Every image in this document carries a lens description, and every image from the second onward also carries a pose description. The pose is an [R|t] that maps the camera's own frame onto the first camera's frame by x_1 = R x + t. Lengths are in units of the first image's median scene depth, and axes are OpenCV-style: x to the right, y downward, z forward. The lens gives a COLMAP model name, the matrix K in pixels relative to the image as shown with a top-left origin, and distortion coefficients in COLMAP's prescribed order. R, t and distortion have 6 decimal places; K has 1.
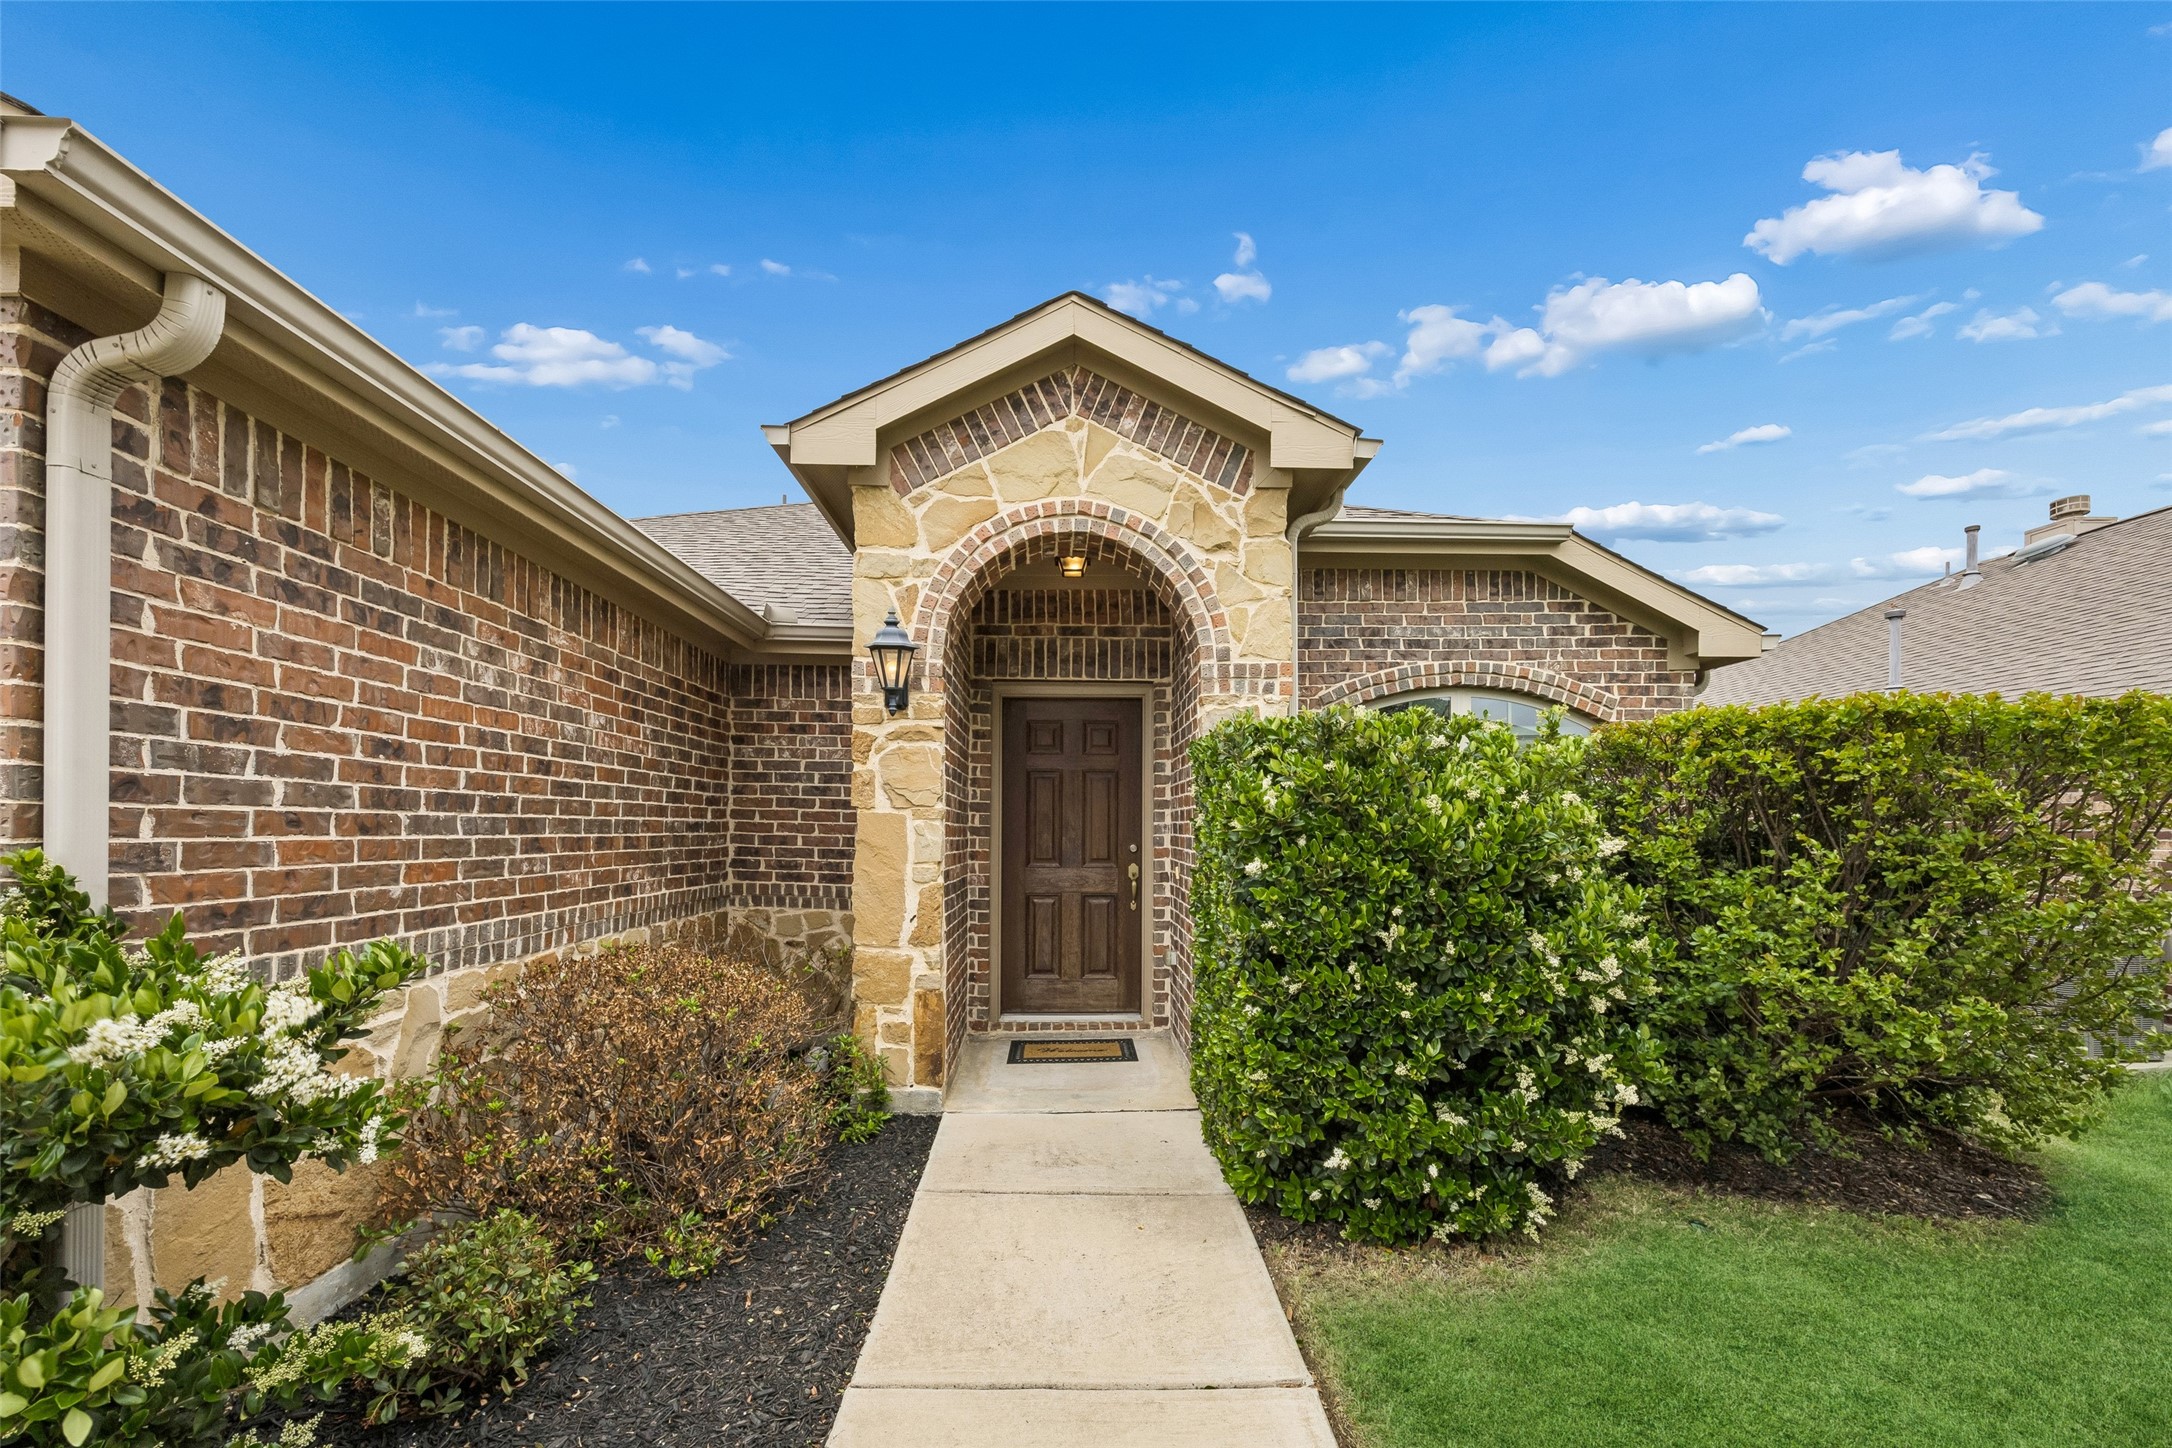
lens RADIAL K [[837.7, 0, 1170.5], [0, 837.7, 745.9], [0, 0, 1]] dist [0.000278, -0.000103]
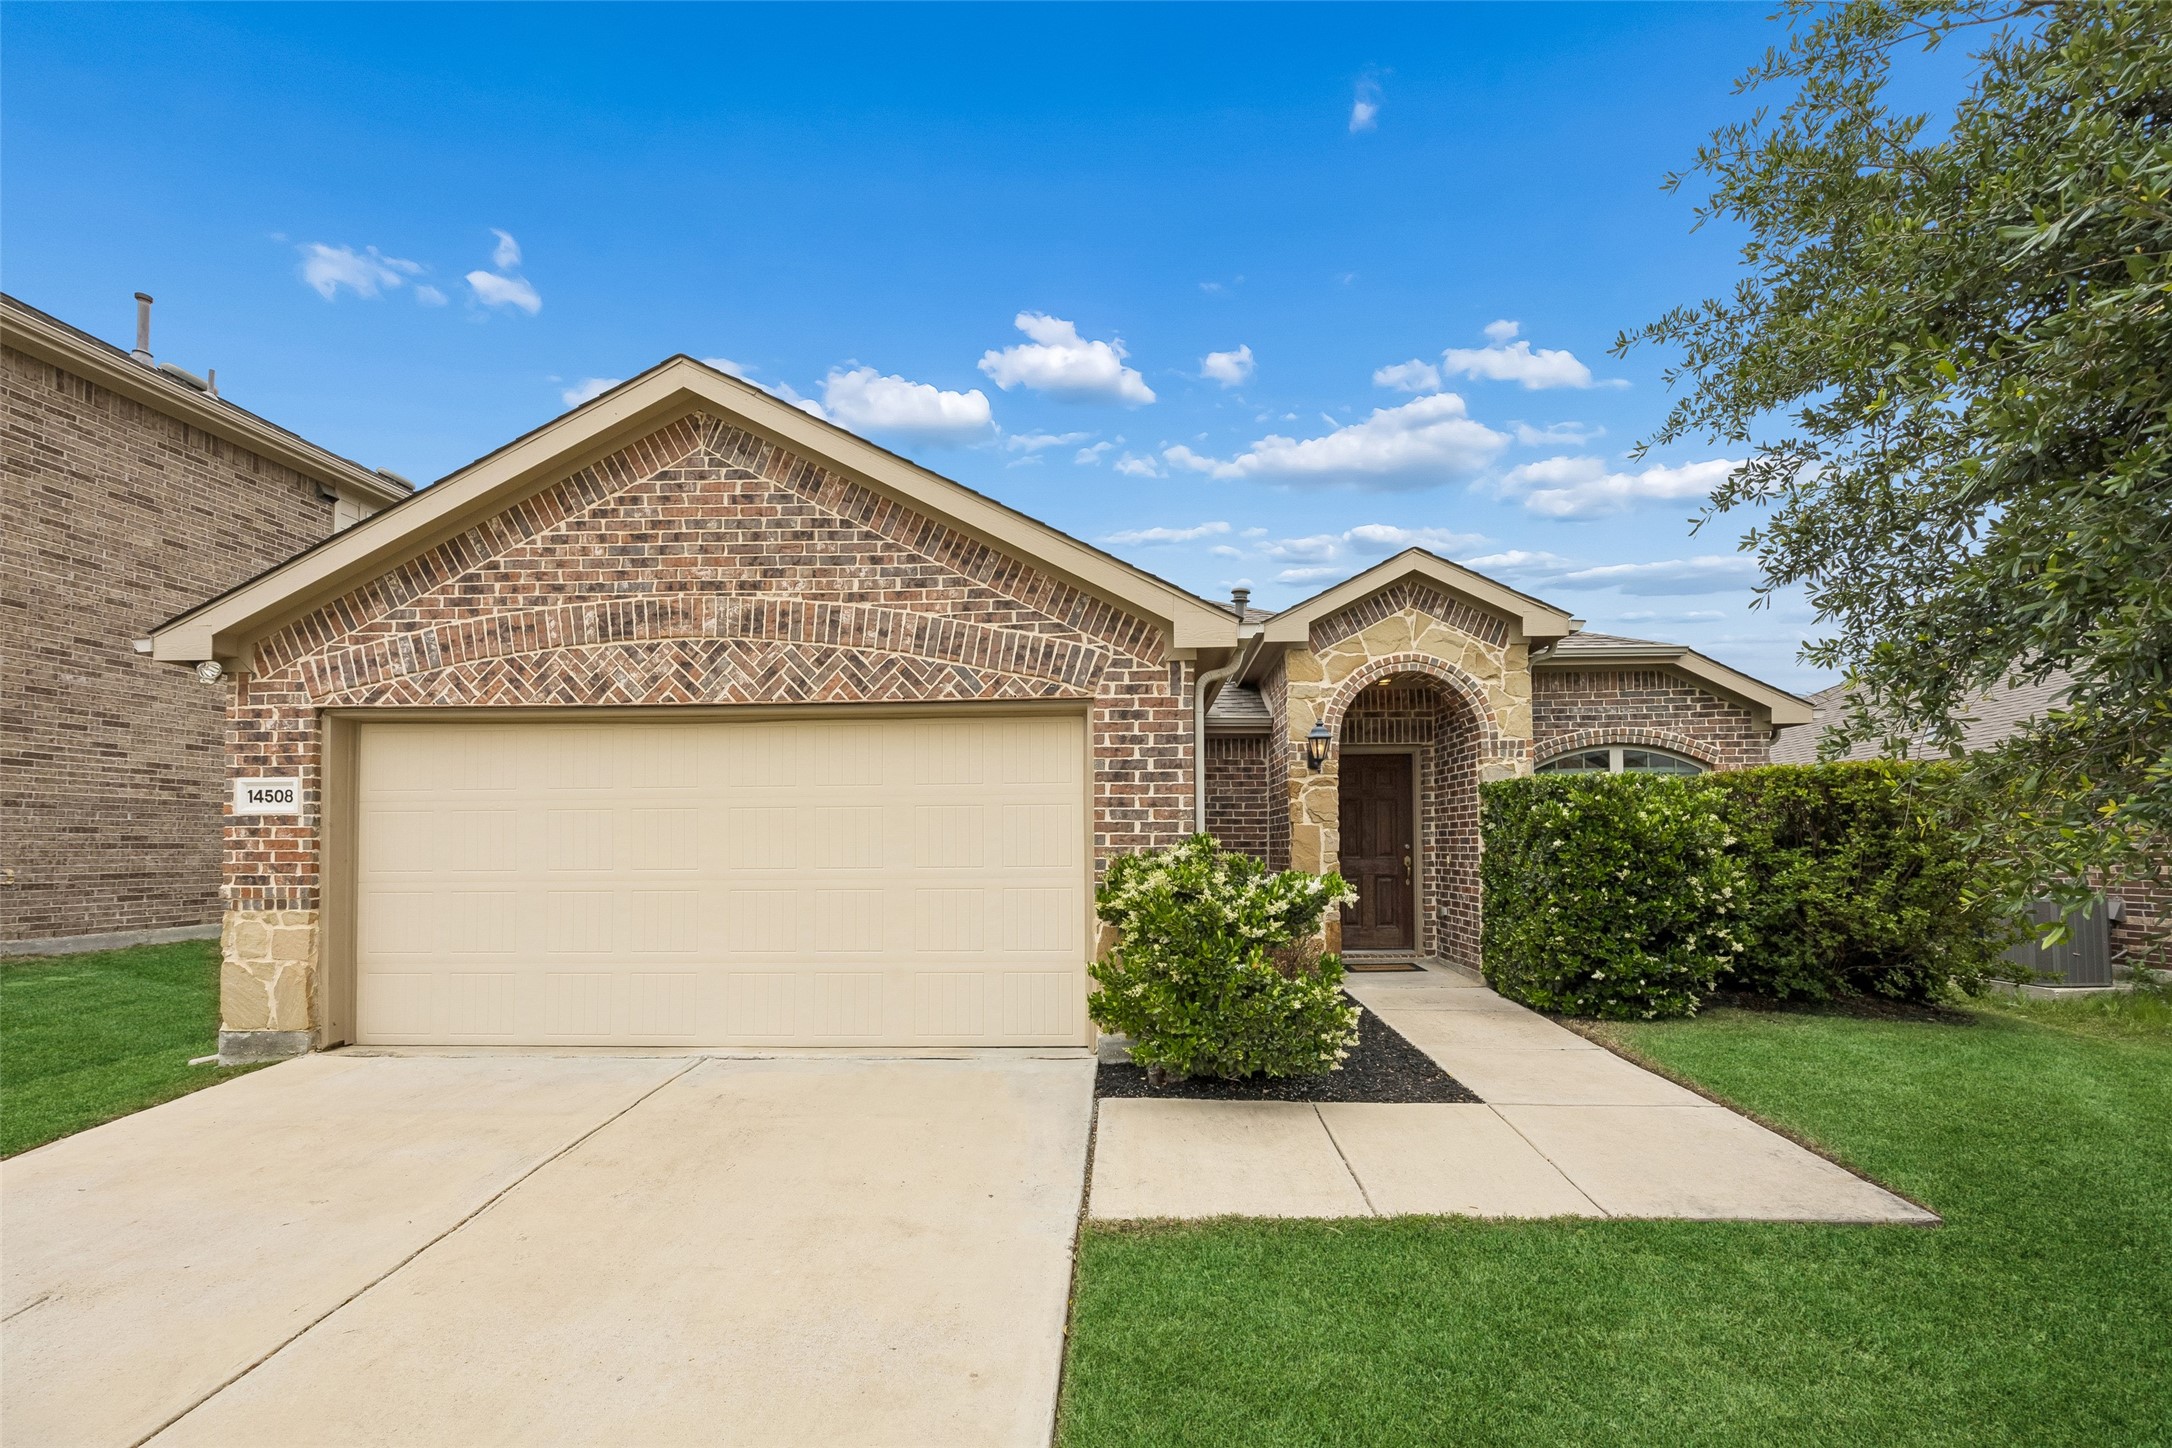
lens RADIAL K [[837.7, 0, 1160.7], [0, 837.7, 752.7], [0, 0, 1]] dist [0.000278, -0.000103]
pose [[0.996438, -0.017468, -0.082504, -0.510924], [0.016226, 0.999745, -0.015710, -0.055556], [0.082757, 0.014315, 0.996467, -0.875883]]
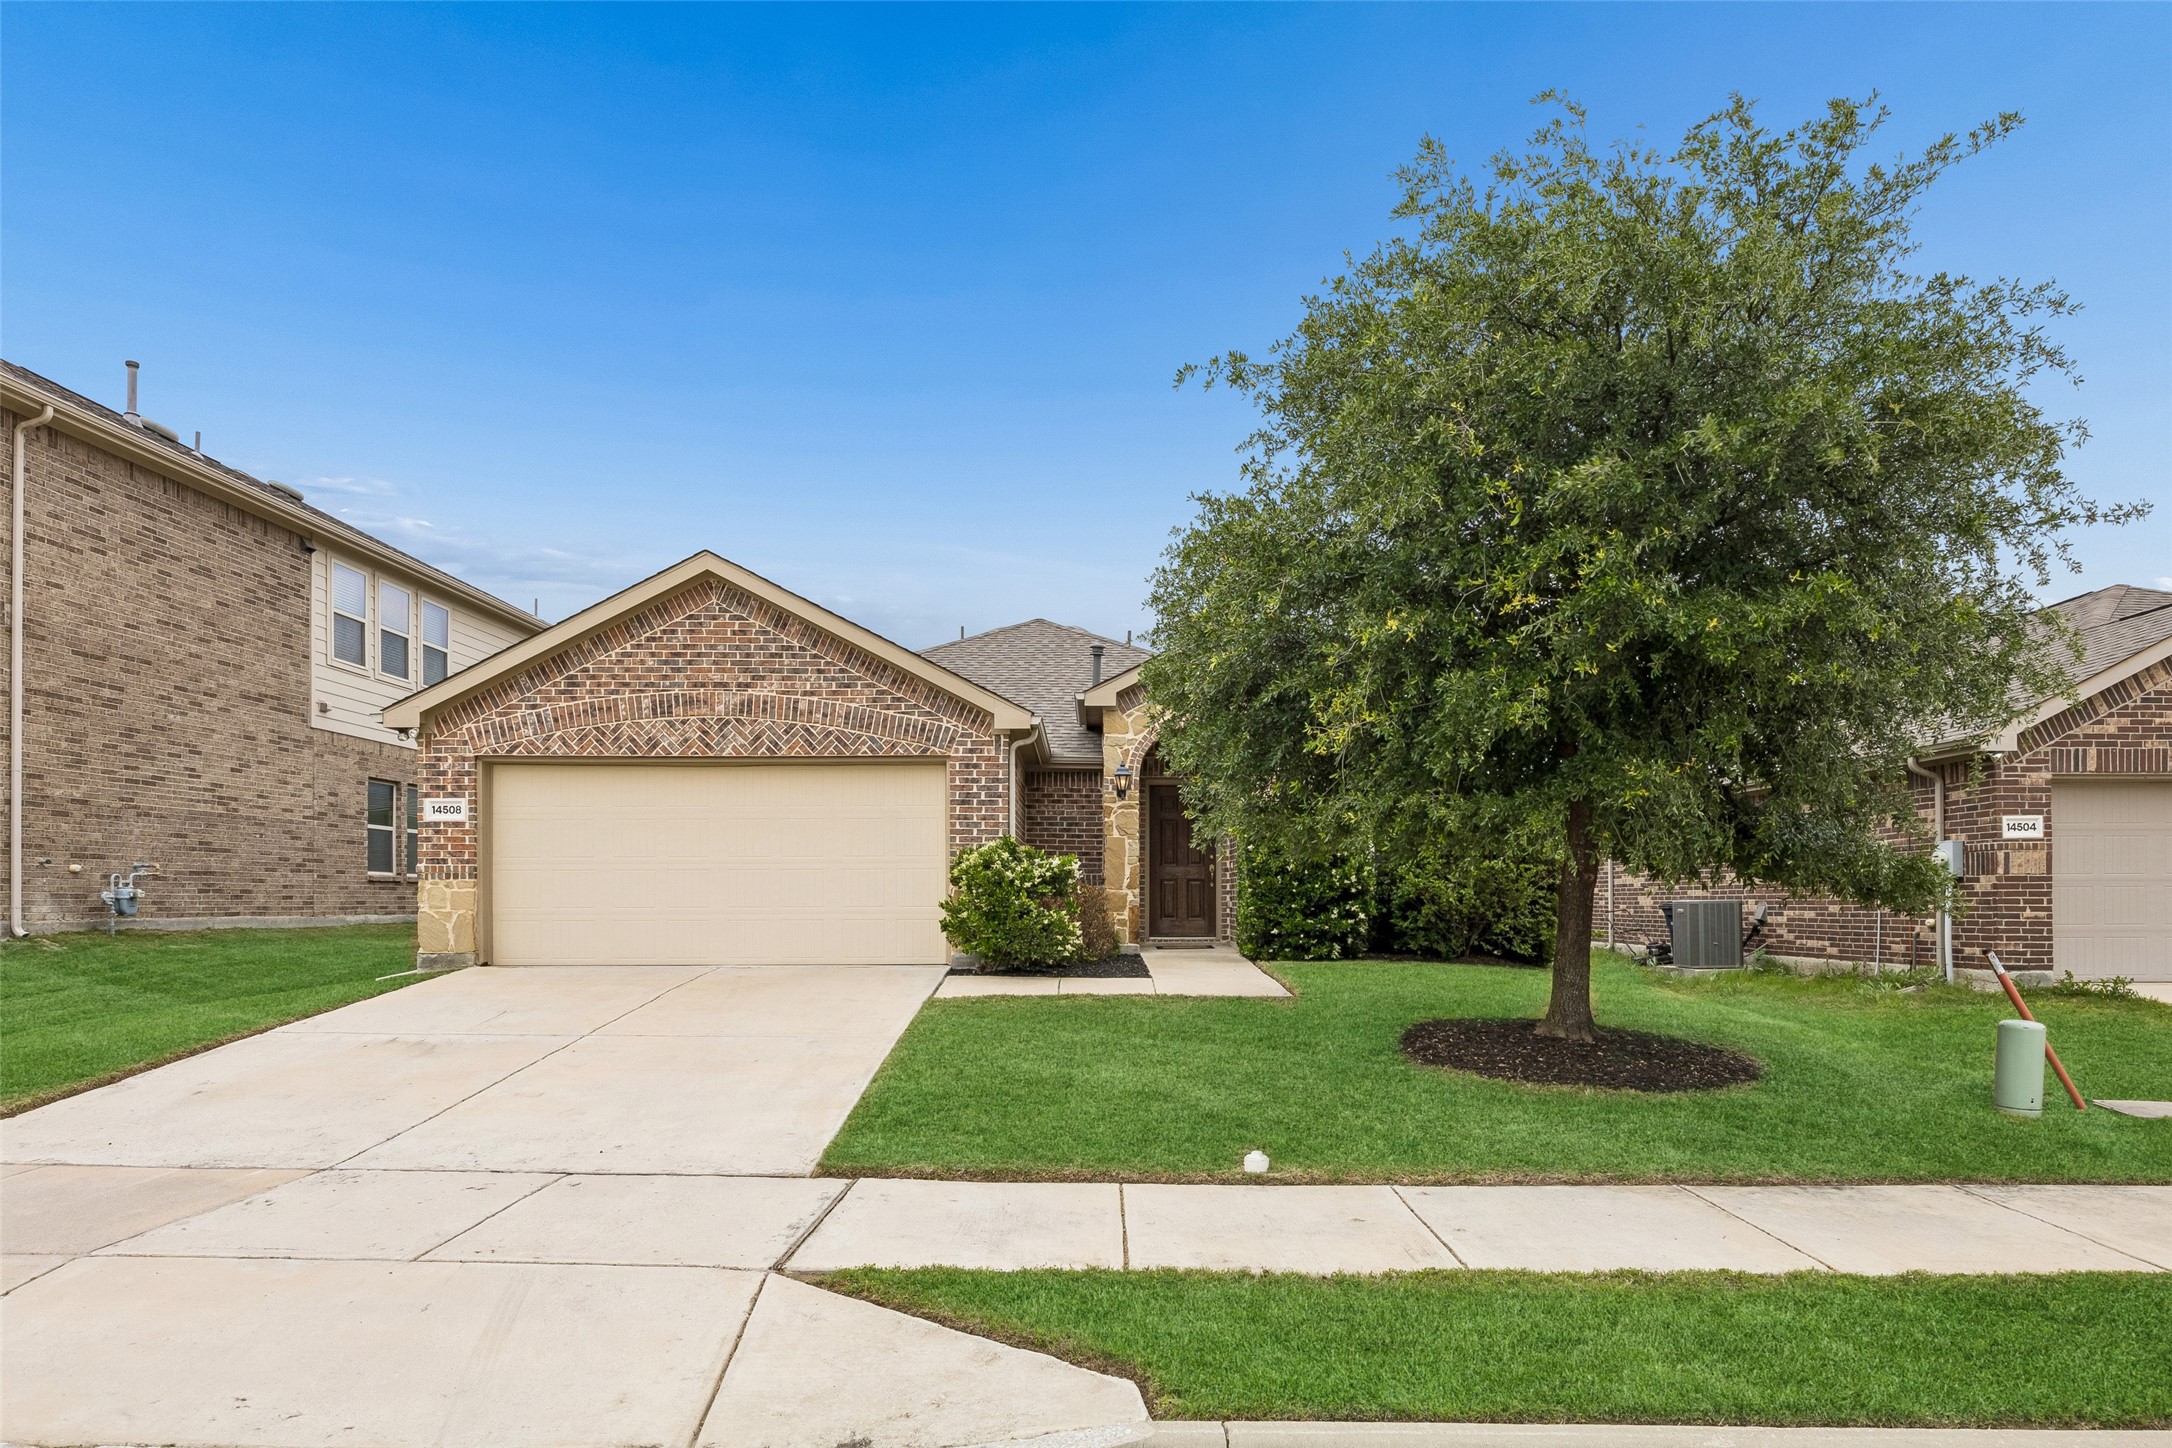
lens RADIAL K [[1231.6, 0, 1117.4], [0, 1231.6, 799.0], [0, 0, 1]] dist [0.025870, 0.000206]
pose [[0.994700, -0.006339, -0.102627, 0.050385], [0.007883, 0.999862, 0.014647, -0.093274], [0.102520, -0.015378, 0.994612, -2.769436]]
